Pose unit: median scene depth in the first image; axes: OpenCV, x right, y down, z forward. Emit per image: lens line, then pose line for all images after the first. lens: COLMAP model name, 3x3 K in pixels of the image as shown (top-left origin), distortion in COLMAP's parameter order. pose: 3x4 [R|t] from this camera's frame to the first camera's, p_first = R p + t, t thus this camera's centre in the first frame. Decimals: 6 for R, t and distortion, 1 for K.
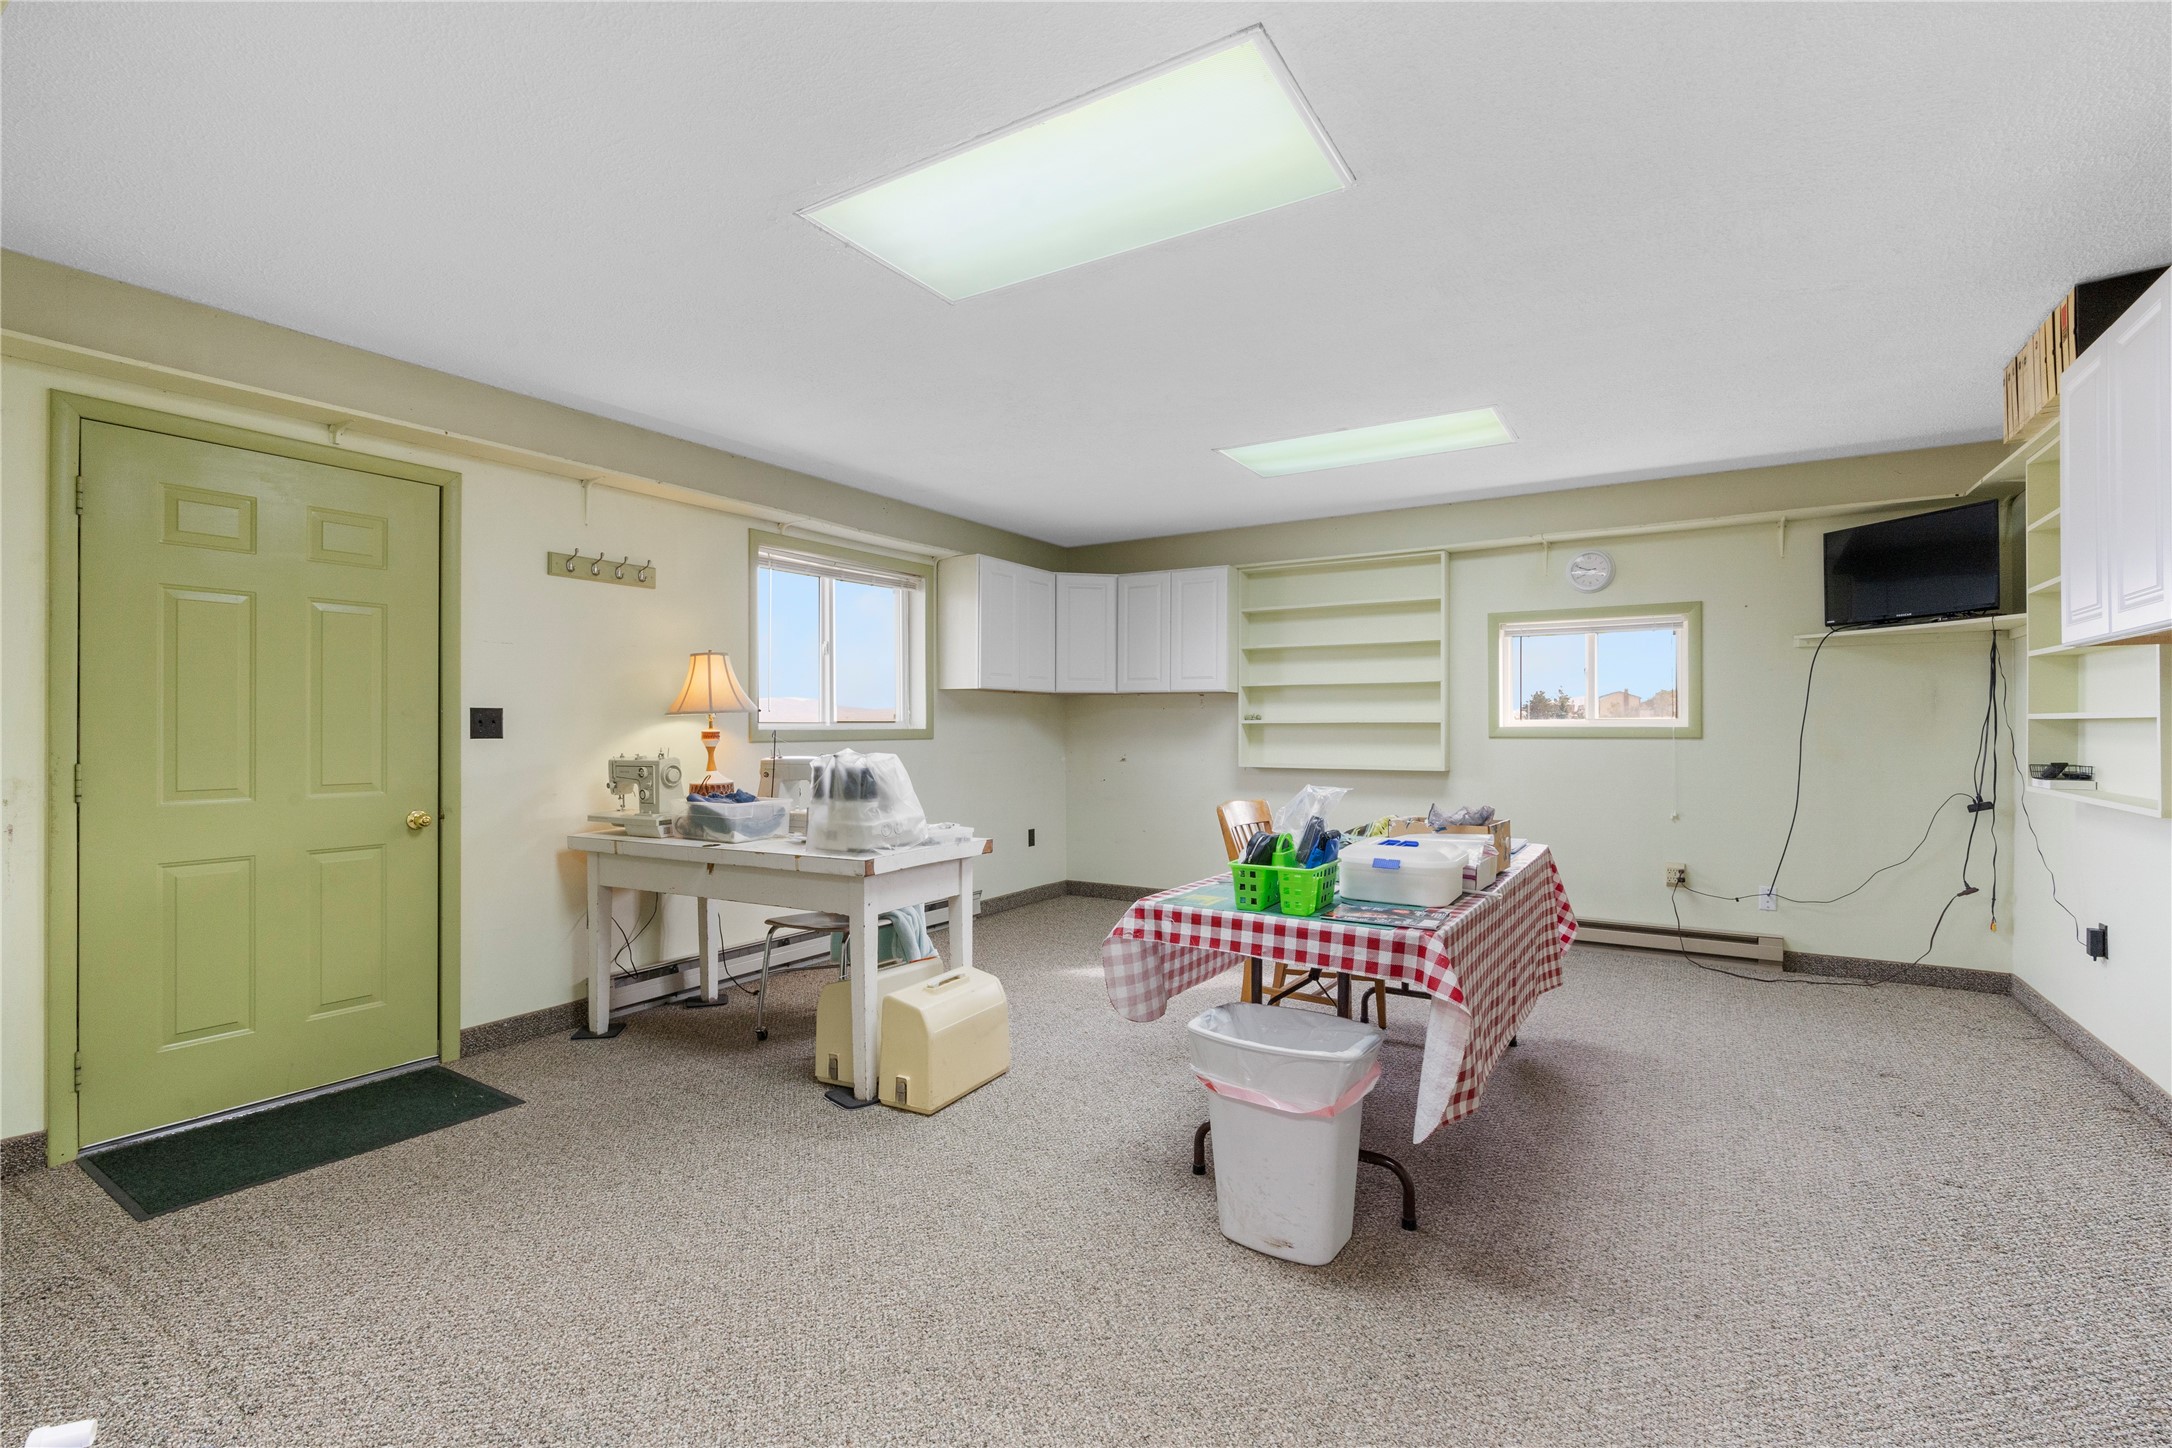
lens RADIAL K [[982.8, 0, 1086.0], [0, 982.8, 724.0], [0, 0, 1]] dist [0.002898, 0.000355]
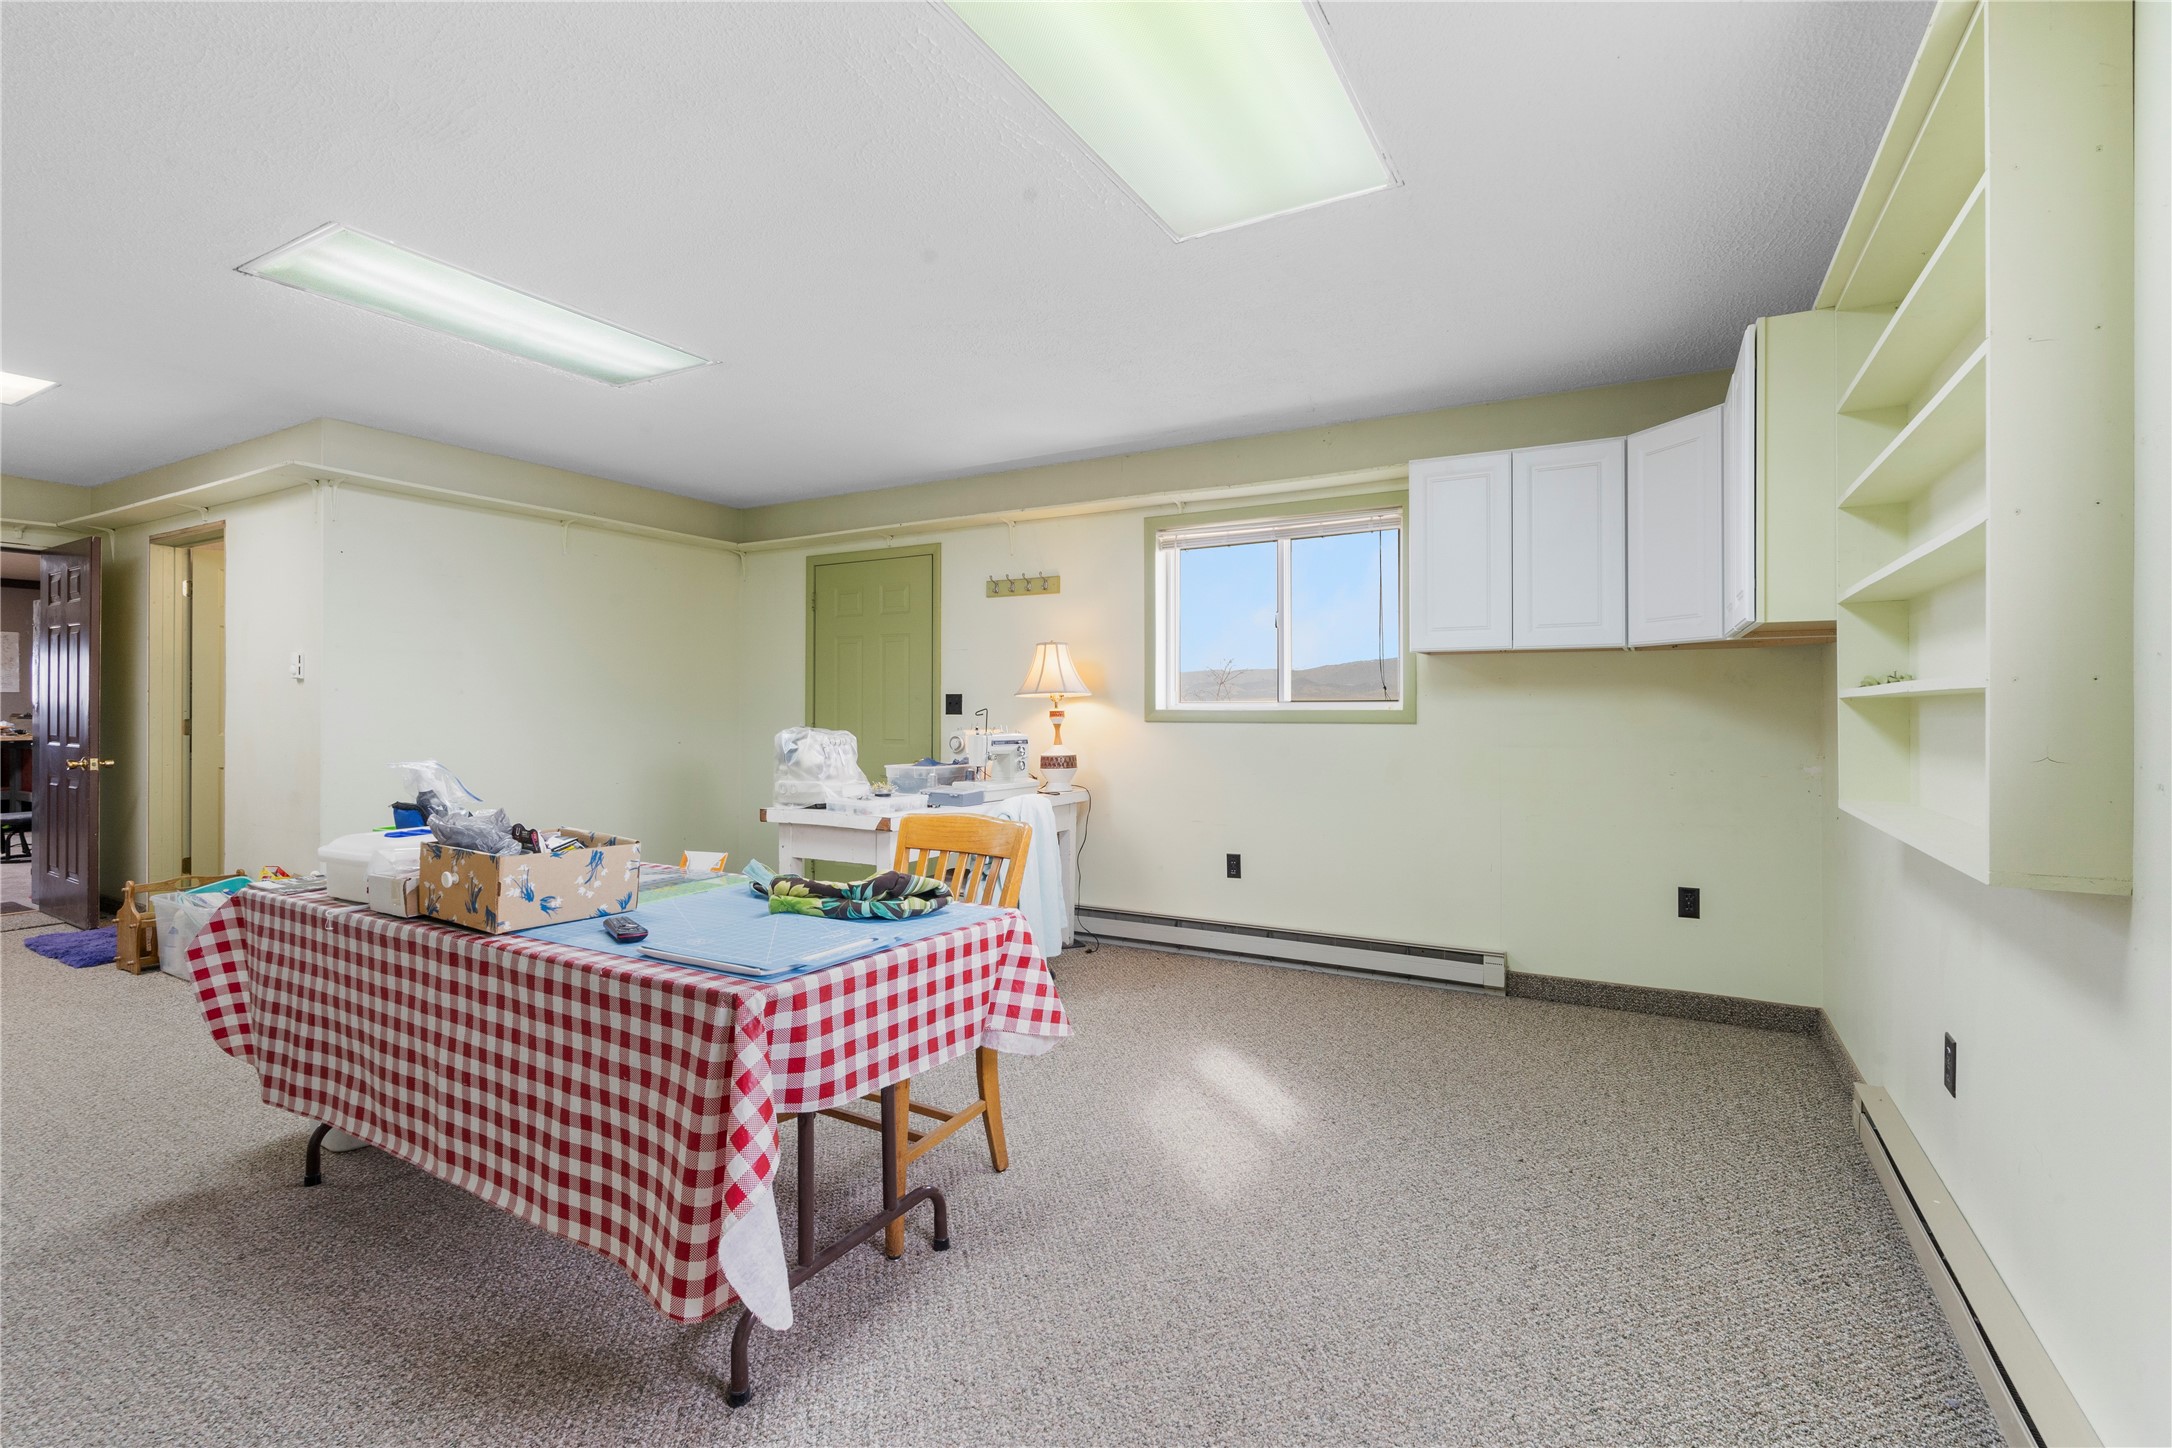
lens RADIAL K [[981.0, 0, 1089.9], [0, 981.0, 688.2], [0, 0, 1]] dist [-0.022727, 0.000028]
pose [[0.044406, -0.025274, -0.998694, 0.770274], [-0.001353, 0.999677, -0.025359, 0.010689], [0.999013, 0.002477, 0.044357, 0.987337]]
